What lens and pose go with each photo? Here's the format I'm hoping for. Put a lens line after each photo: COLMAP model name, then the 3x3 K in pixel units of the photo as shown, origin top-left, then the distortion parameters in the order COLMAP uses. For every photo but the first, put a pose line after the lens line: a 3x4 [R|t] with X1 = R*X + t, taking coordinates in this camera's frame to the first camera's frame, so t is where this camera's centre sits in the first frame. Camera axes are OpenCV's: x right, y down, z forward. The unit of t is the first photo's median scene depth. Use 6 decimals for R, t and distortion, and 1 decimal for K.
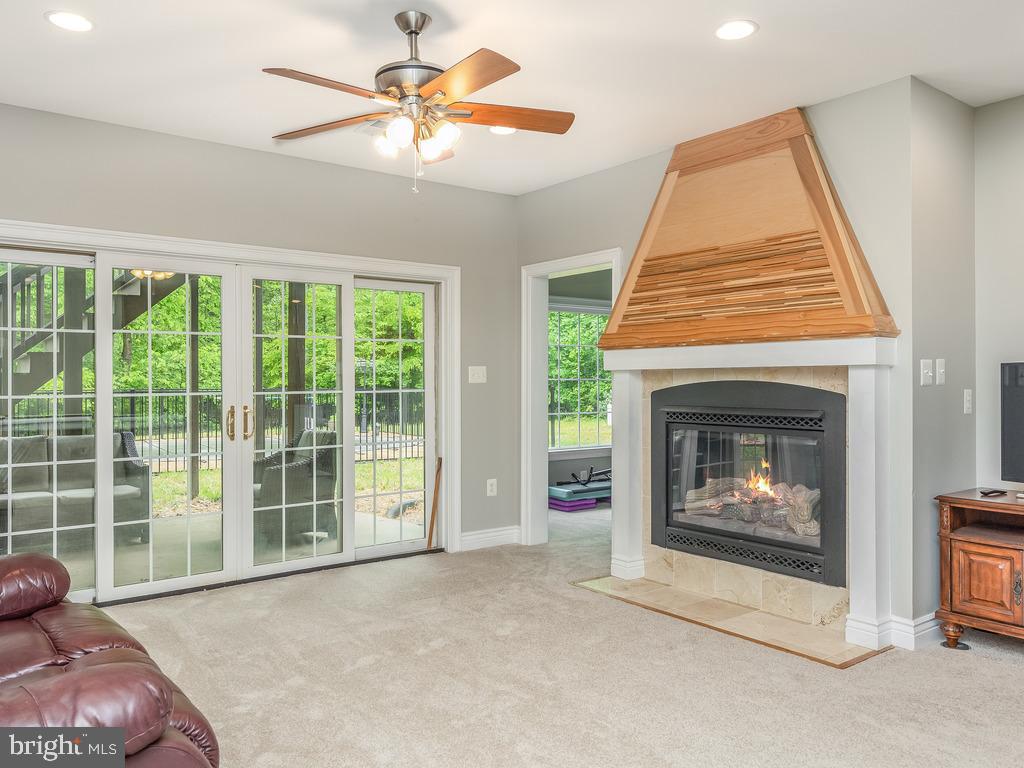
lens RADIAL K [[771.2, 0, 512.0], [0, 771.2, 384.0], [0, 0, 1]] dist [0.007182, 0.001902]
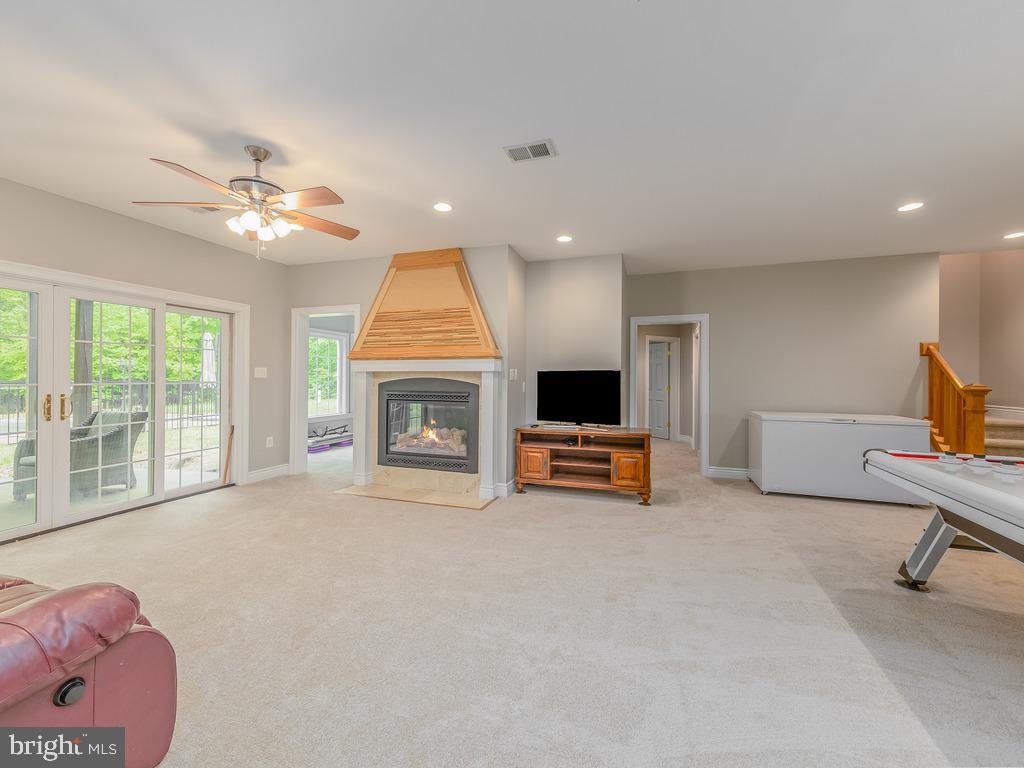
lens RADIAL K [[409.7, 0, 512.0], [0, 409.7, 384.0], [0, 0, 1]] dist [0.000379, -0.000112]
pose [[0.828494, -0.001119, 0.559996, -0.120789], [-0.005612, 0.999931, 0.010300, -0.000881], [-0.559969, -0.011676, 0.828431, -0.004003]]
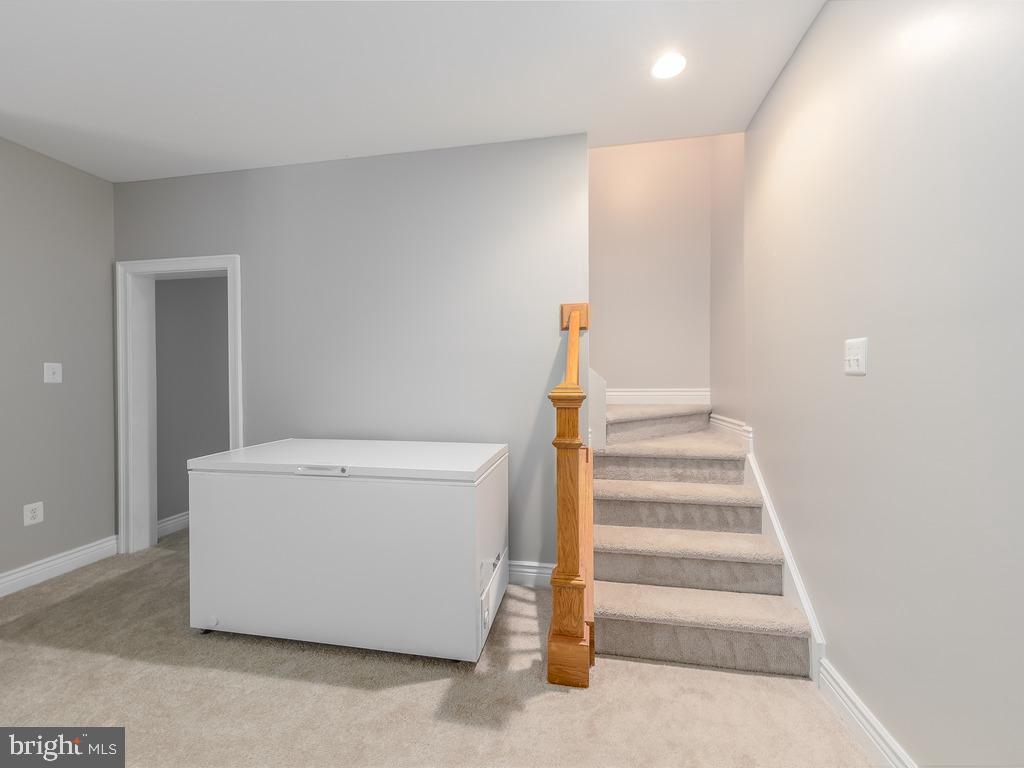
lens RADIAL K [[409.7, 0, 512.0], [0, 409.7, 384.0], [0, 0, 1]] dist [0.000379, -0.000112]
pose [[0.740034, -0.008338, 0.672518, 0.927904], [0.003897, 0.999960, 0.008109, 0.000853], [-0.672558, -0.003379, 0.740037, -0.091900]]
